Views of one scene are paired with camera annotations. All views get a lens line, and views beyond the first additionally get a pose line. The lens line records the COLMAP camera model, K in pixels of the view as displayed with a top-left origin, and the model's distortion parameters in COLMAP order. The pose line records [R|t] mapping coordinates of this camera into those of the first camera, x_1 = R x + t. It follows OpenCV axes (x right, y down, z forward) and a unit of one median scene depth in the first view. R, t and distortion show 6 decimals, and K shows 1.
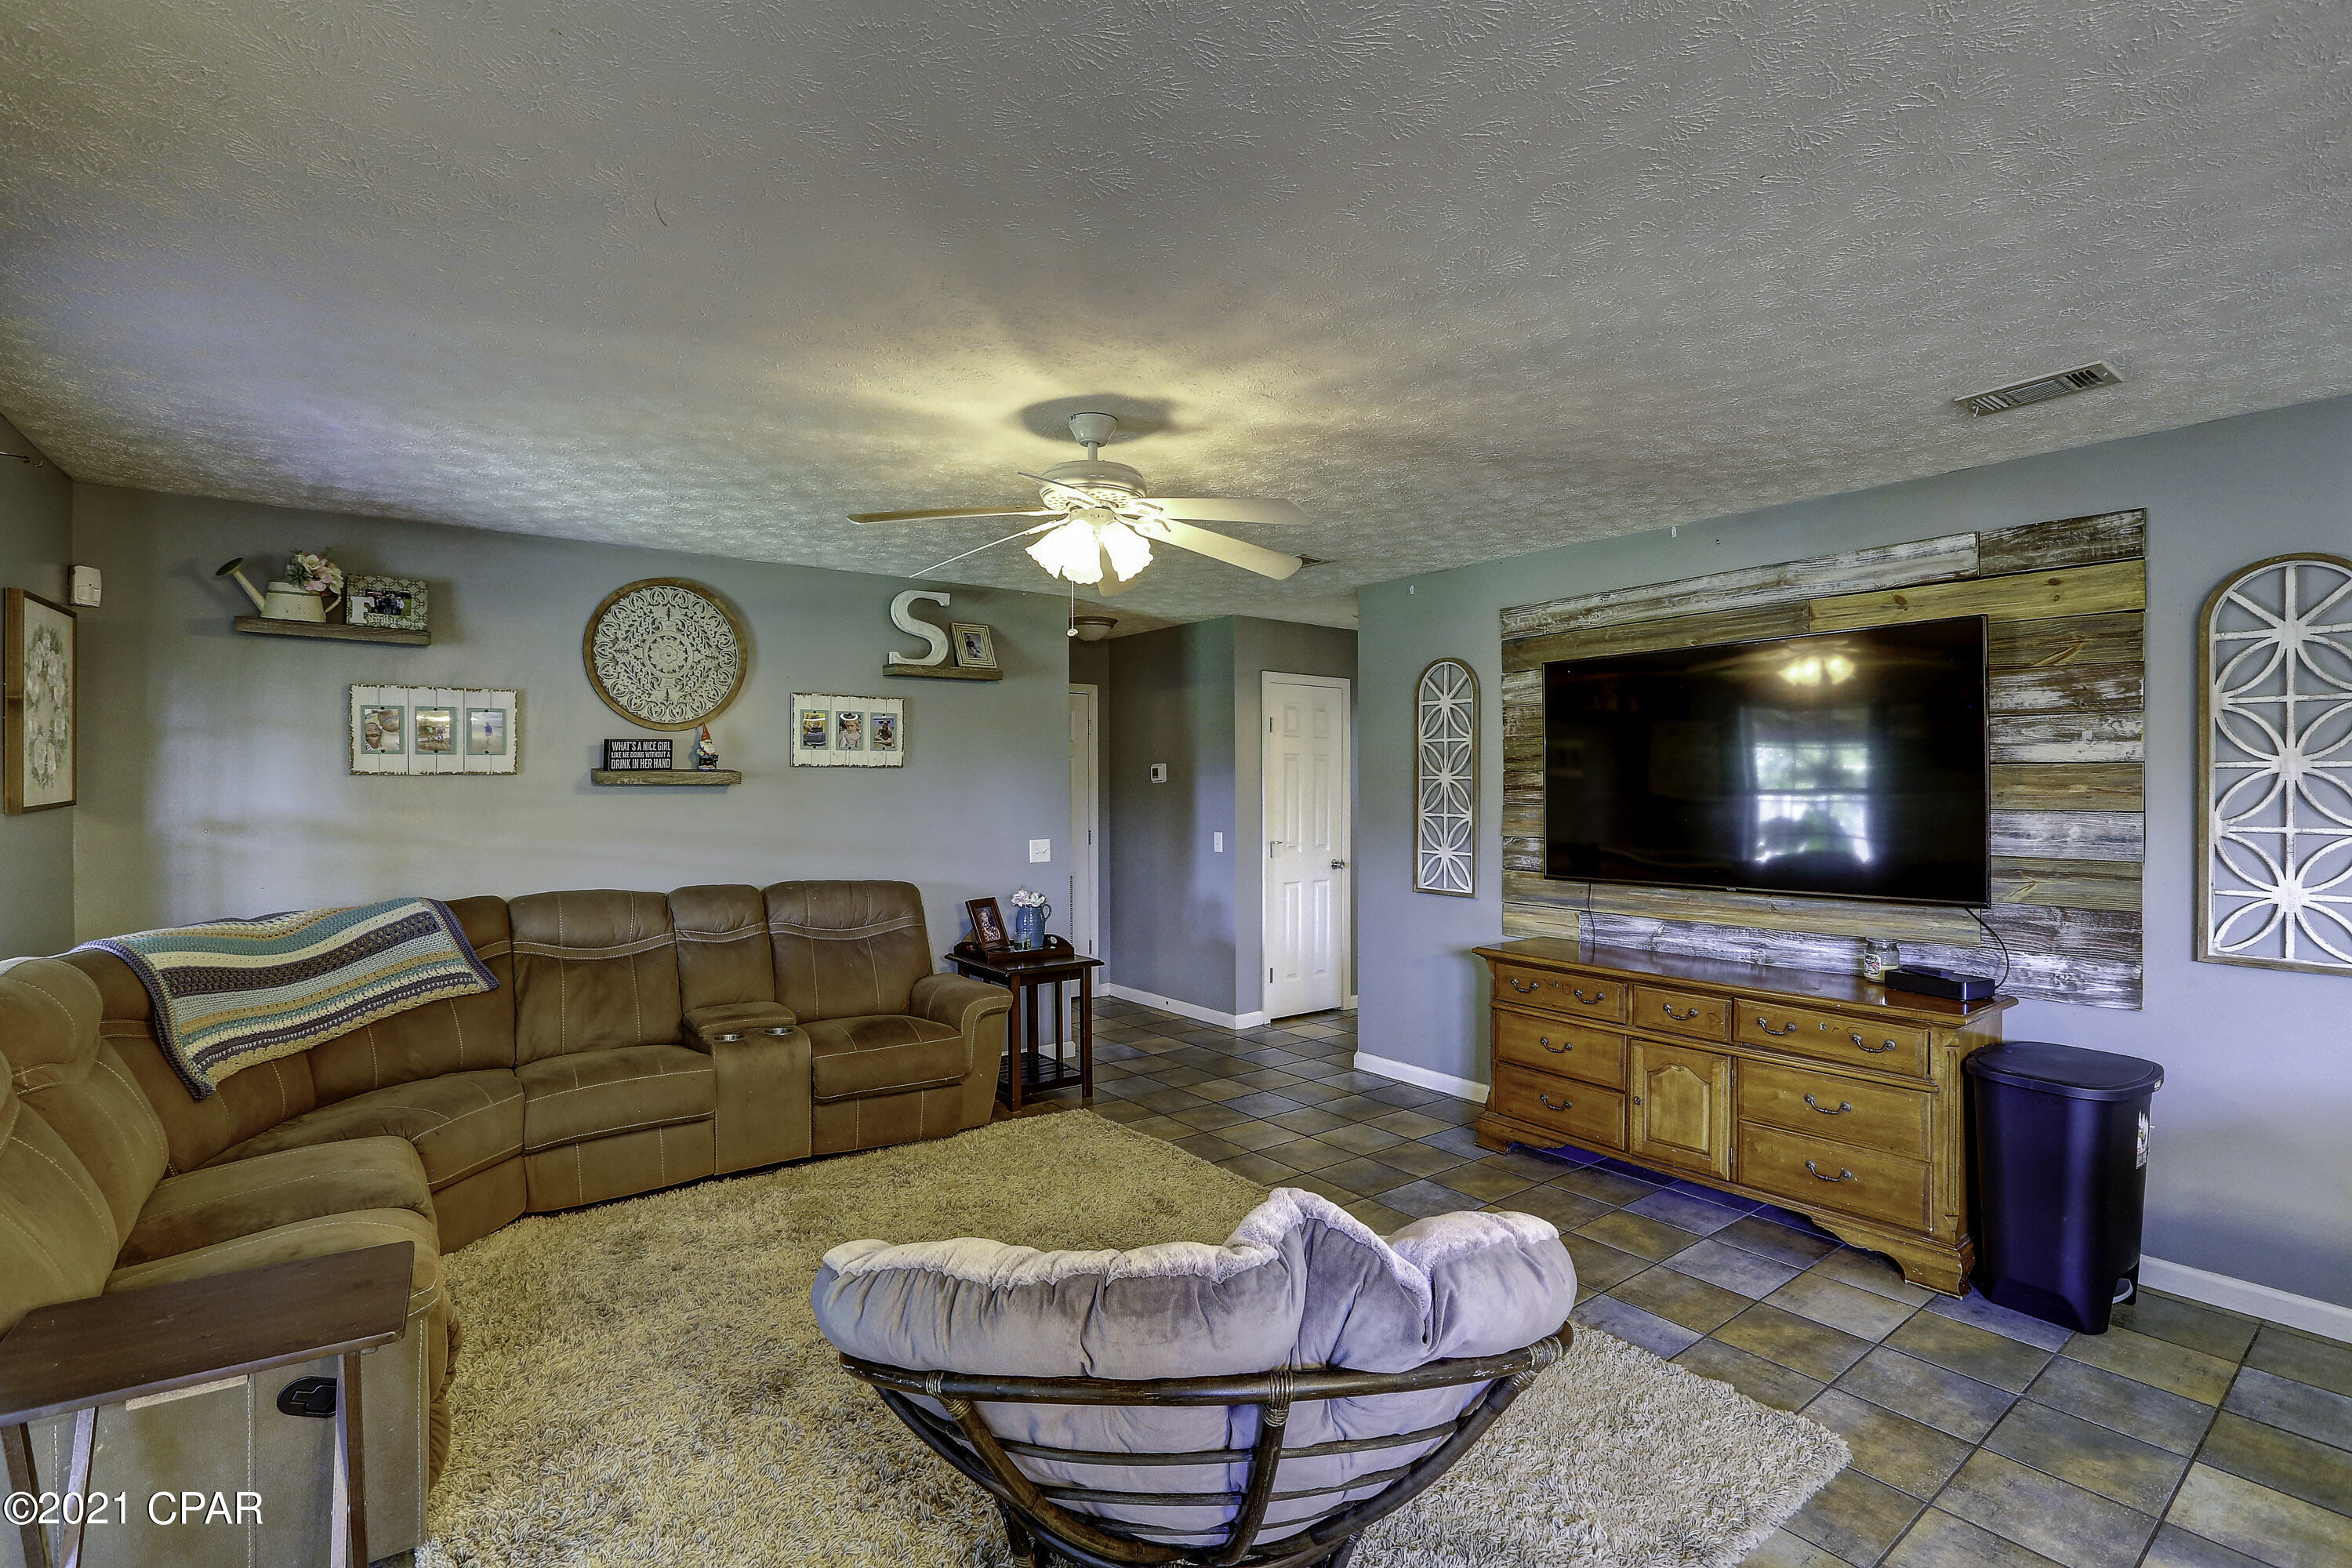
lens RADIAL K [[1064.9, 0, 1192.6], [0, 1064.9, 792.0], [0, 0, 1]] dist [-0.030025, 0.004274]
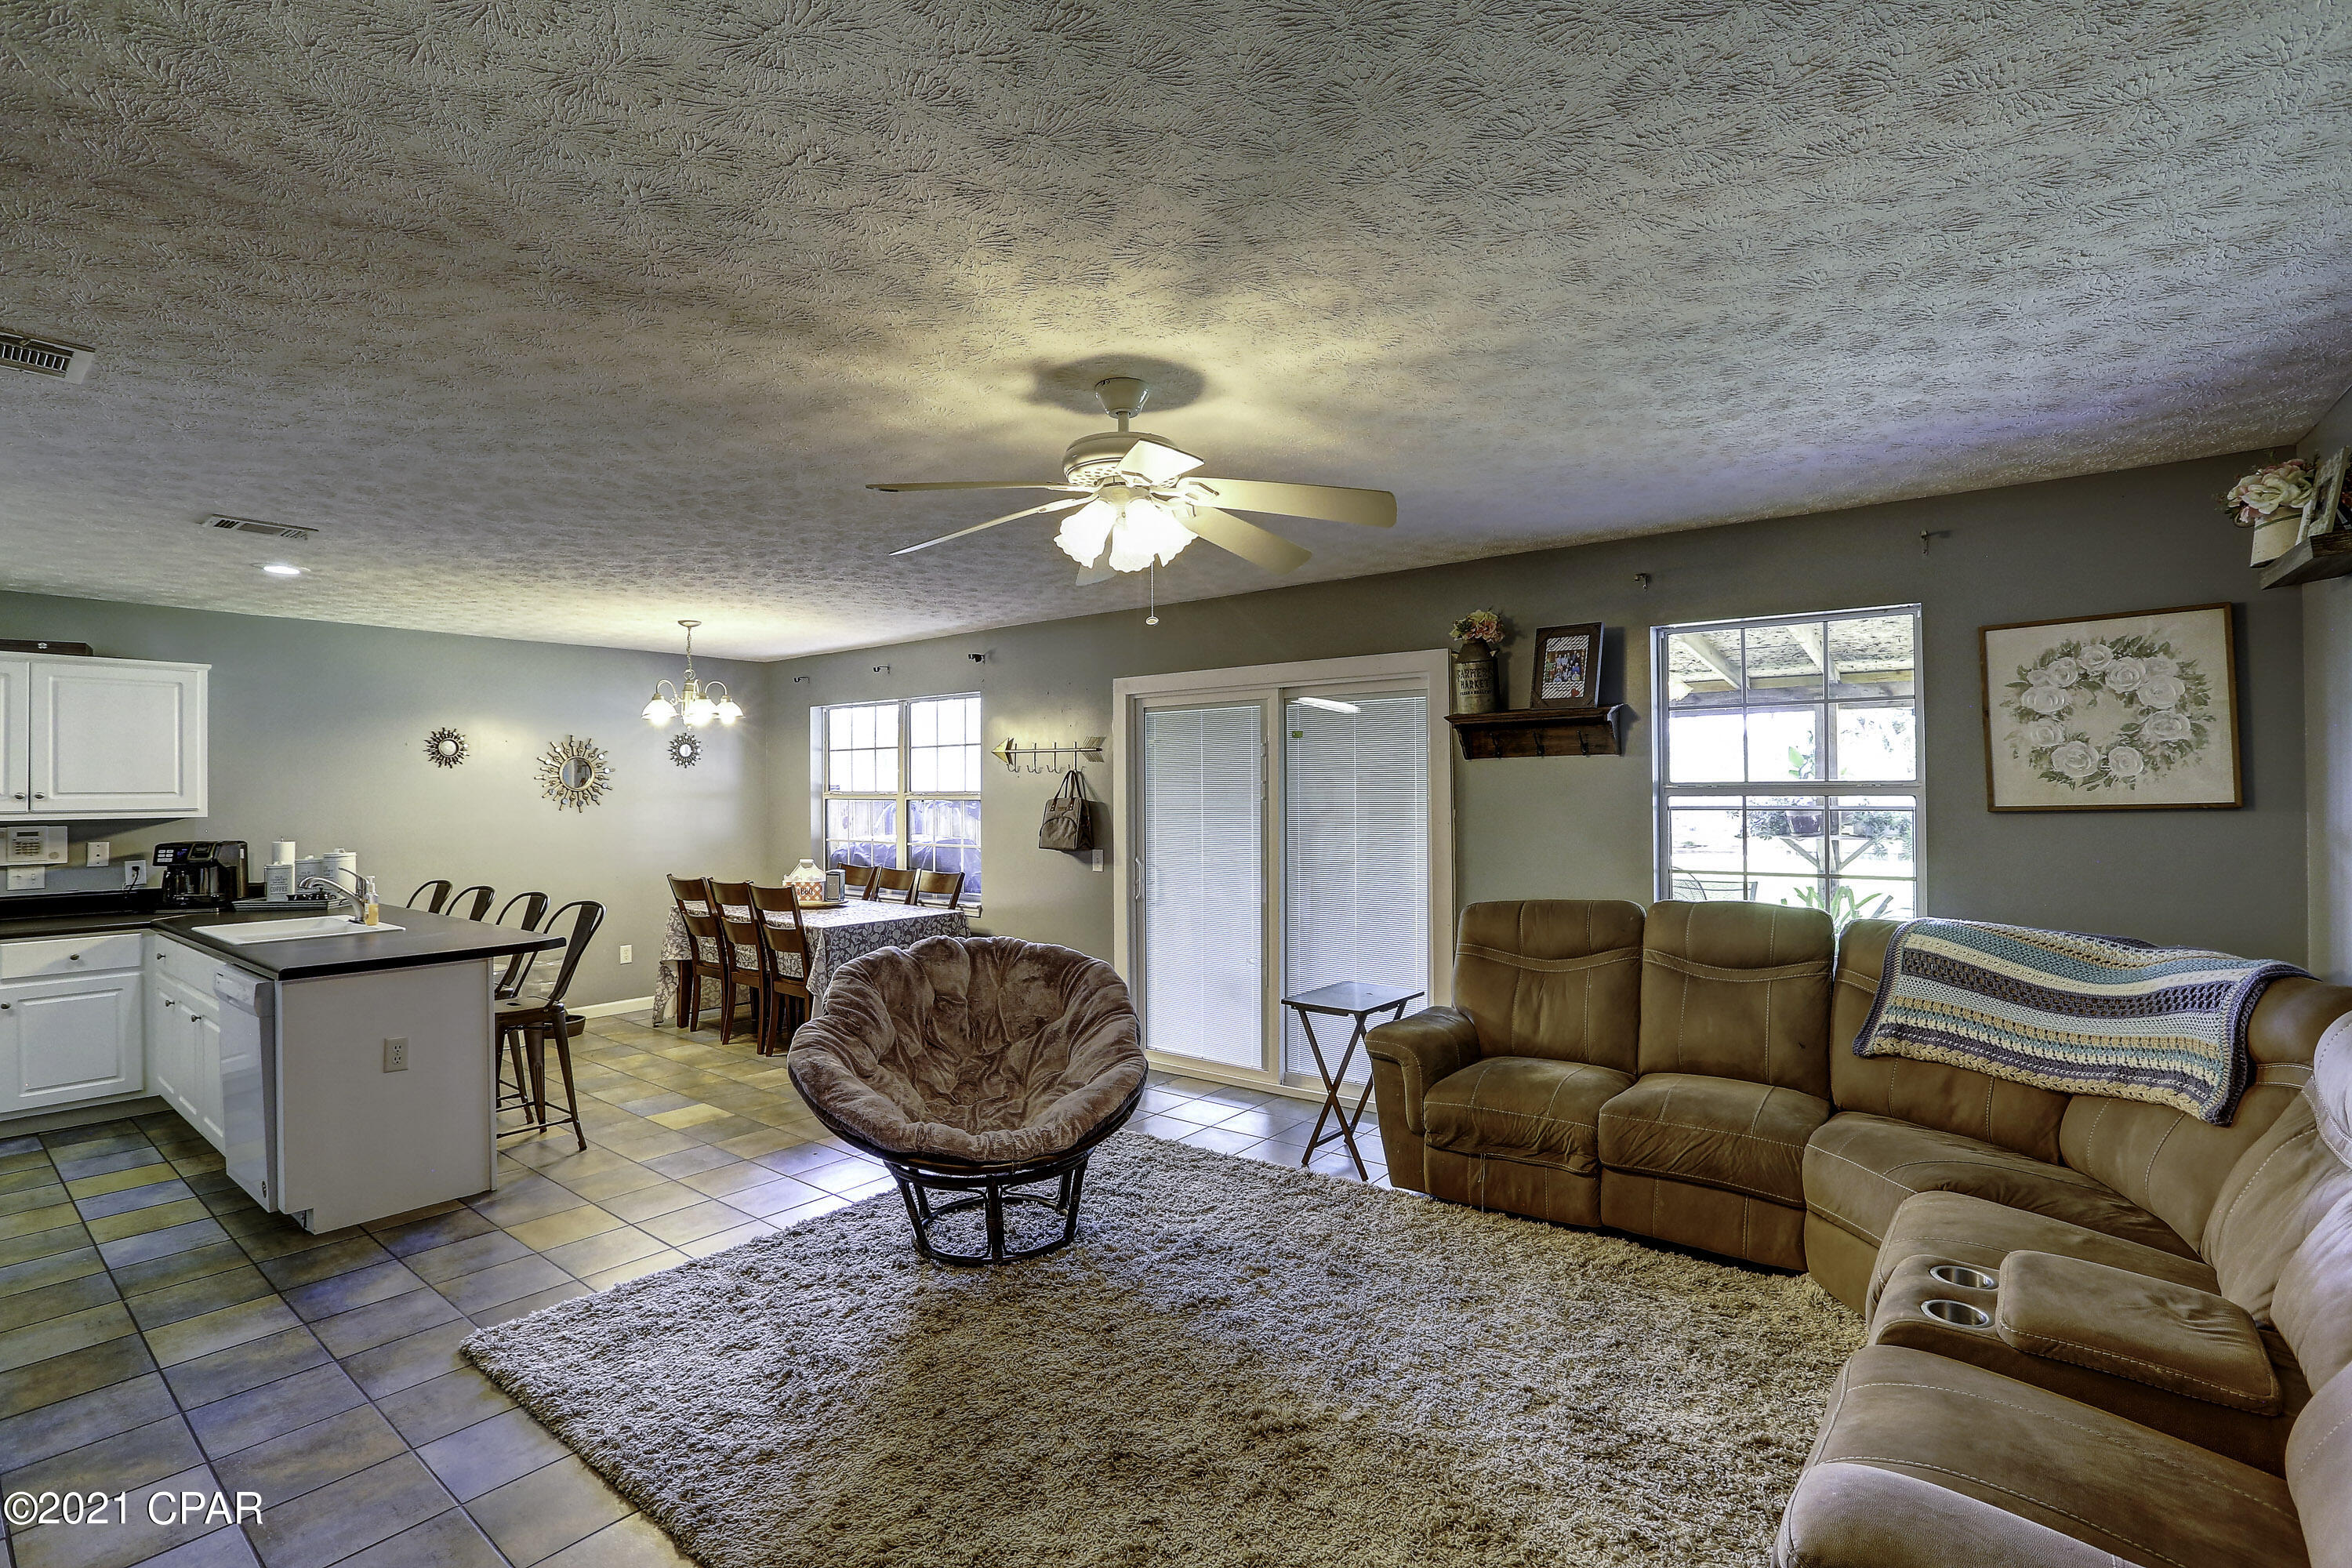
lens RADIAL K [[1064.9, 0, 1187.5], [0, 1064.9, 778.9], [0, 0, 1]] dist [-0.030025, 0.004274]
pose [[-0.961932, 0.009084, -0.273139, 0.067506], [0.012349, 0.999871, -0.010234, -0.012100], [0.273011, -0.013218, -0.961920, 1.325007]]
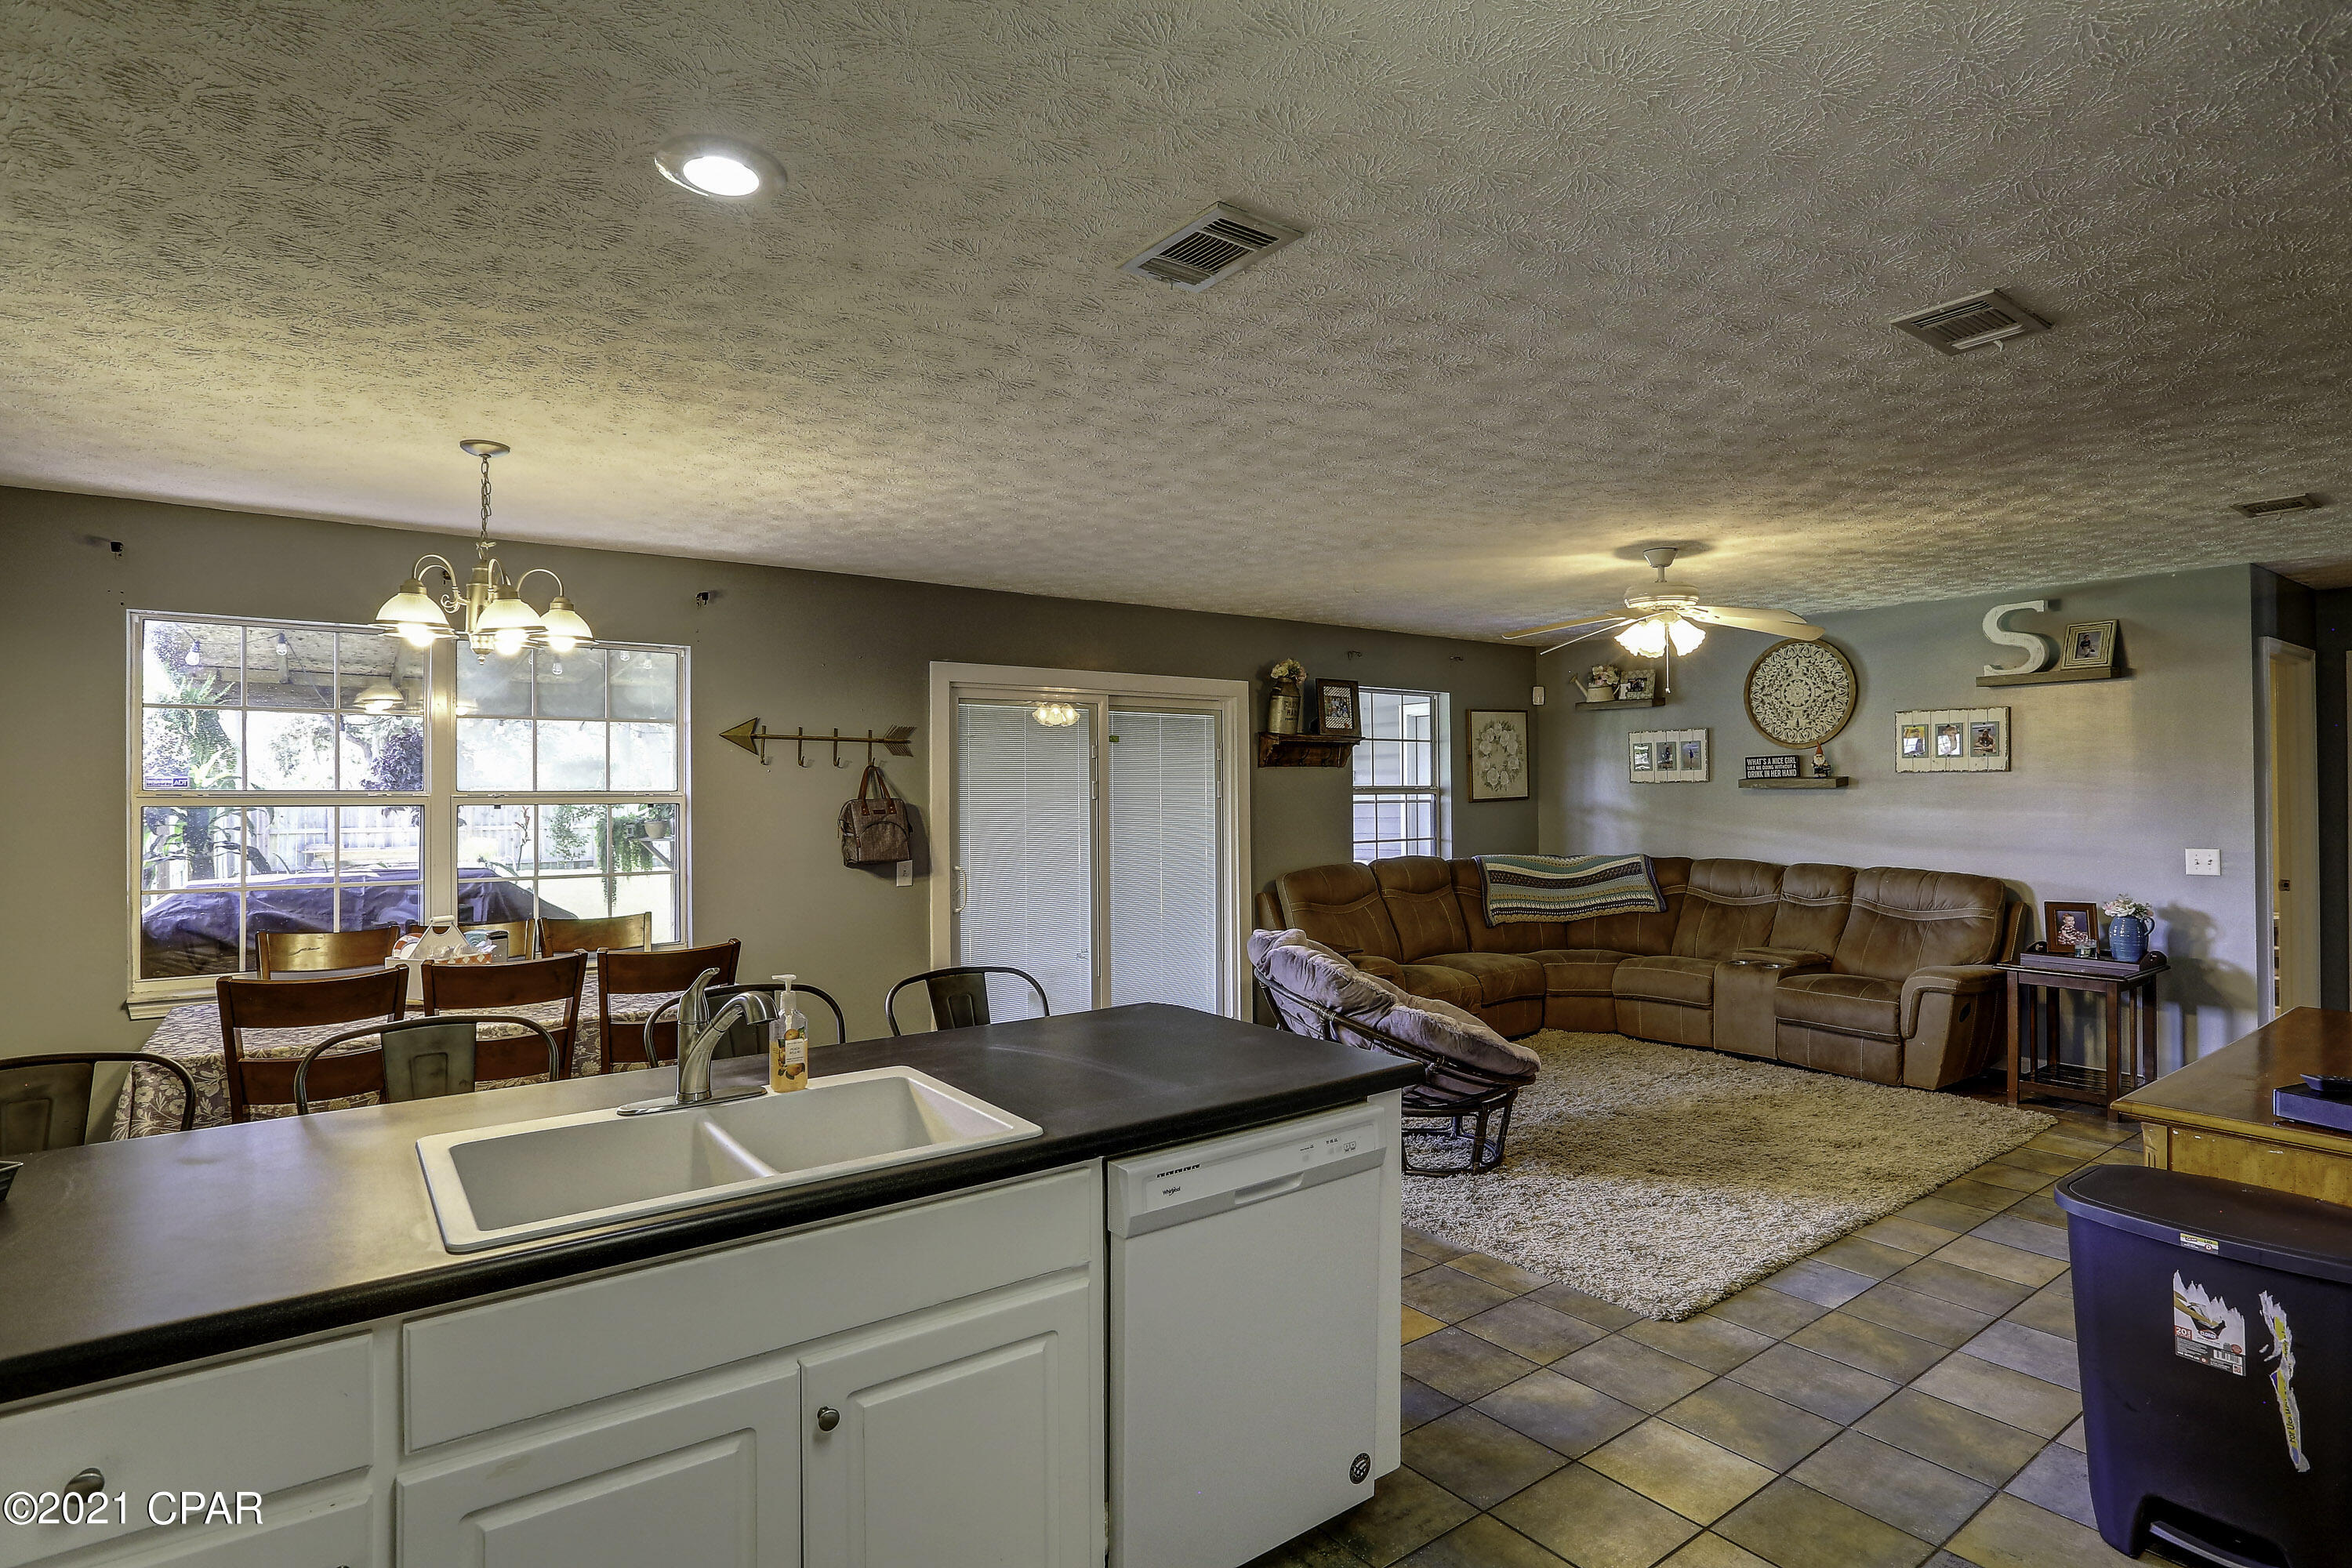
lens RADIAL K [[1163.7, 0, 1168.9], [0, 1163.7, 782.8], [0, 0, 1]] dist [-0.035831, 0.006277]
pose [[-0.007977, 0.000424, -0.999968, 1.106642], [0.005491, 0.999985, 0.000380, -0.020619], [0.999953, -0.005487, -0.007979, 0.214536]]
